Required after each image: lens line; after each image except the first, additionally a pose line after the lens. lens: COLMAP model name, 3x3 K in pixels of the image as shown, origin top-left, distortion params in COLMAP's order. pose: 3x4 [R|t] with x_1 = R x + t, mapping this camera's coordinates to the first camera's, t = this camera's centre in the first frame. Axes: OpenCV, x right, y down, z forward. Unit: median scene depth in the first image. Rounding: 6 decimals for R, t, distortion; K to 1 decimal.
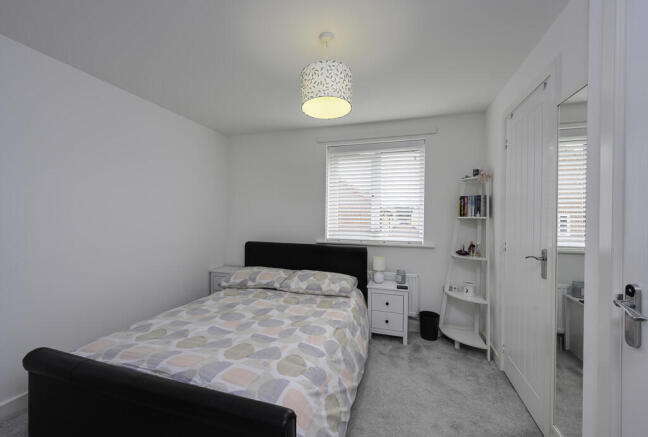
lens RADIAL K [[274.8, 0, 322.5], [0, 274.8, 218.1], [0, 0, 1]] dist [-0.000715, -0.000114]
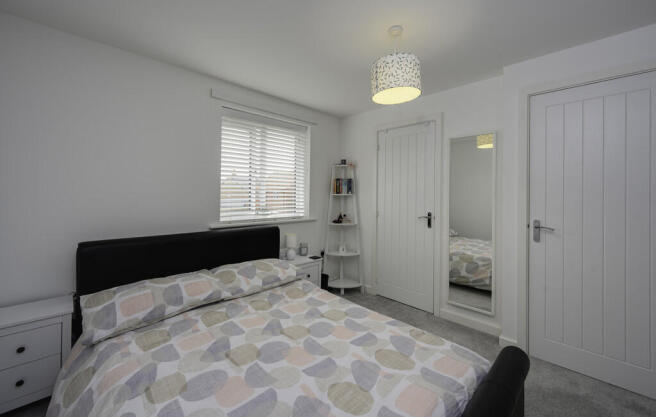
lens RADIAL K [[260.5, 0, 329.9], [0, 260.5, 192.5], [0, 0, 1]] dist [-0.001930, -0.000159]
pose [[0.452118, 0.004658, 0.891946, -0.630187], [-0.001619, 0.999989, -0.004402, -0.007156], [-0.891956, 0.000546, 0.452121, 0.473346]]
